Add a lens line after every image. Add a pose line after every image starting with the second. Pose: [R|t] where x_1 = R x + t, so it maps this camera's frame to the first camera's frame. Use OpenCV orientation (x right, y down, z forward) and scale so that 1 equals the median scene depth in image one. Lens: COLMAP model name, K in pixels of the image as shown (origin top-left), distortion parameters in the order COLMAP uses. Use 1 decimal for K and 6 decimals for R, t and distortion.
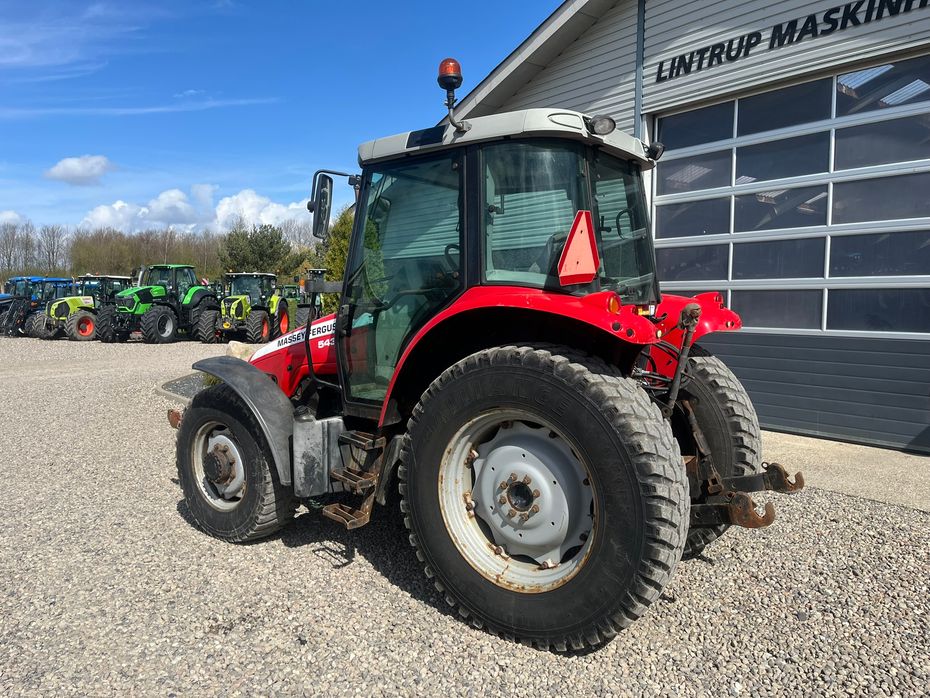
lens RADIAL K [[701.5, 0, 454.9], [0, 701.5, 348.9], [0, 0, 1]] dist [0.080539, -0.109107]
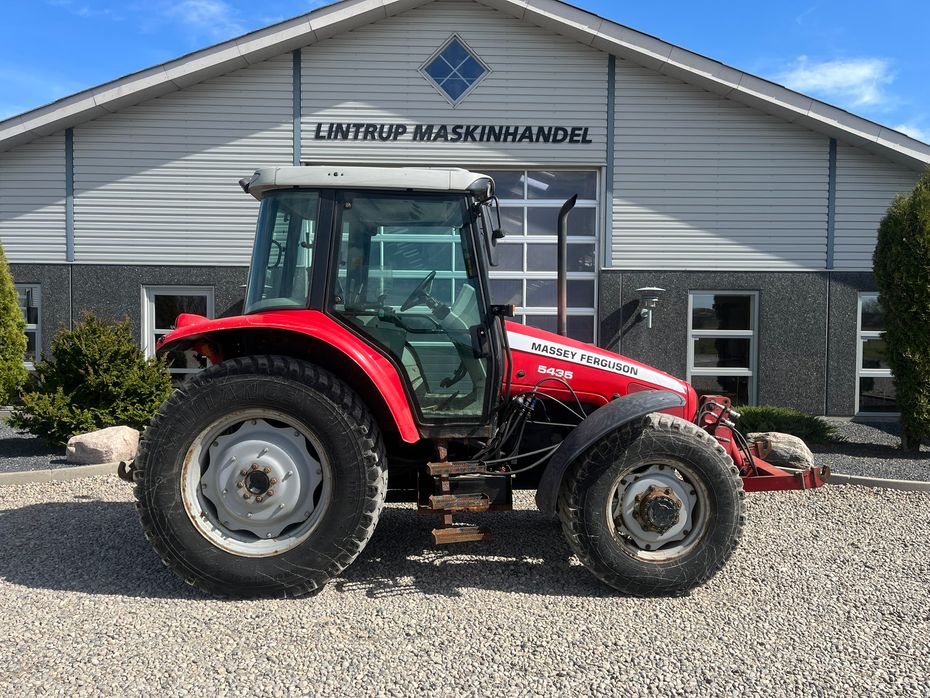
lens RADIAL K [[701.5, 0, 460.9], [0, 701.5, 342.7], [0, 0, 1]] dist [0.080539, -0.109107]
pose [[0.601223, -0.019110, 0.798853, -0.613685], [0.047398, 0.998807, -0.011778, -0.008117], [-0.797674, 0.044945, 0.601411, 0.122335]]
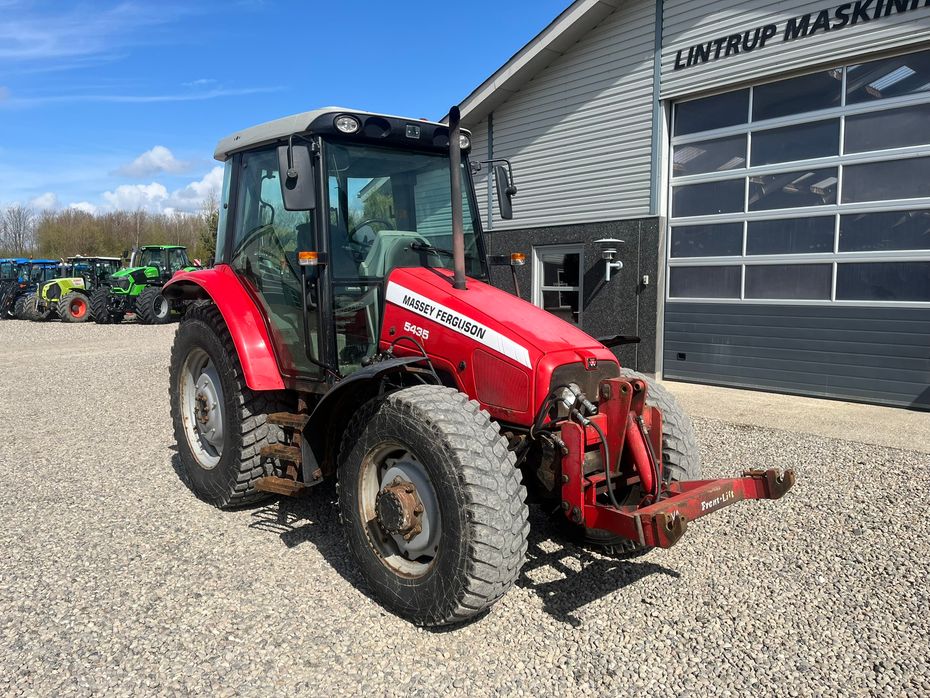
lens RADIAL K [[701.5, 0, 455.4], [0, 701.5, 349.5], [0, 0, 1]] dist [0.080539, -0.109107]
pose [[0.999220, -0.010345, 0.038108, -0.104677], [0.009263, 0.999552, 0.028447, 0.012287], [-0.038385, -0.028072, 0.998869, -0.074806]]
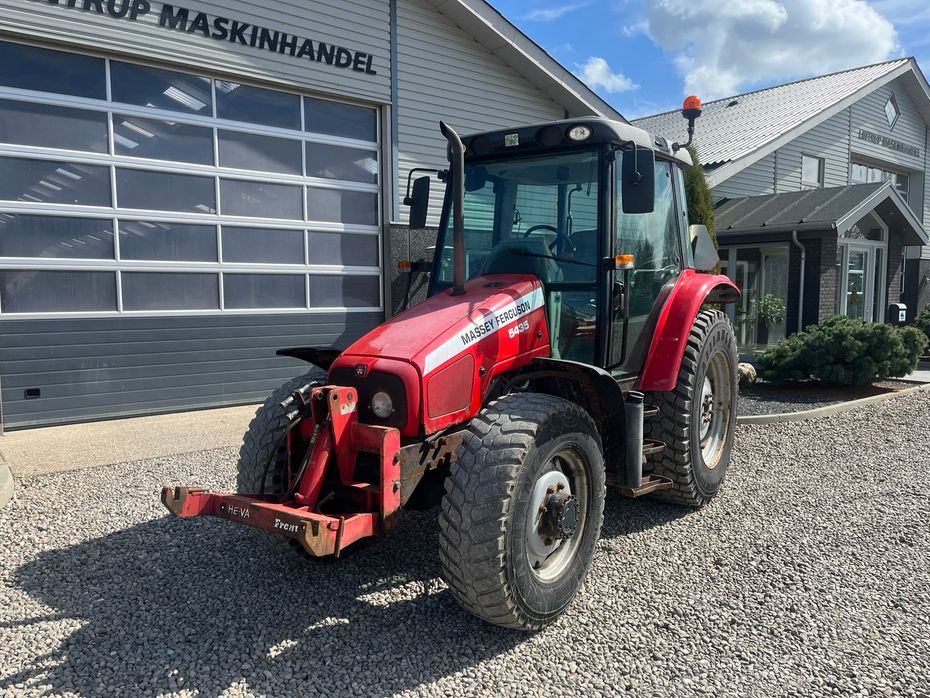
lens RADIAL K [[701.5, 0, 460.8], [0, 701.5, 350.9], [0, 0, 1]] dist [0.080539, -0.109107]
pose [[-0.016424, -0.090550, 0.995756, -0.589349], [0.068791, 0.993429, 0.091473, -0.037824], [-0.997496, 0.070001, -0.010087, 0.638725]]
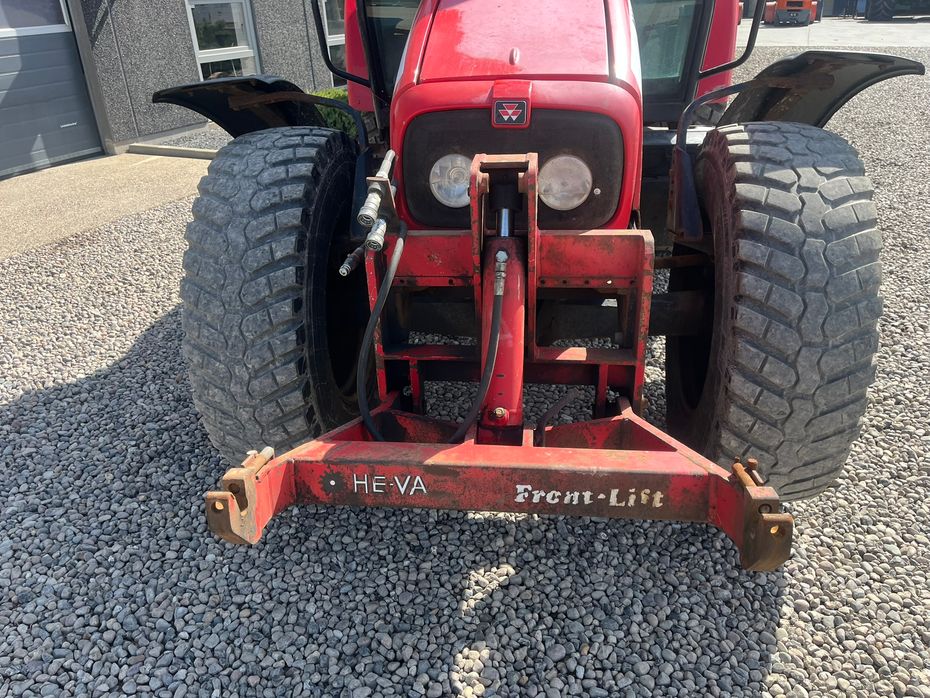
lens RADIAL K [[701.5, 0, 461.1], [0, 701.5, 351.2], [0, 0, 1]] dist [0.080539, -0.109107]
pose [[-0.475056, -0.380975, 0.793209, -0.345777], [0.098541, 0.872717, 0.478179, -0.028304], [-0.874421, 0.305326, -0.377047, 0.794162]]
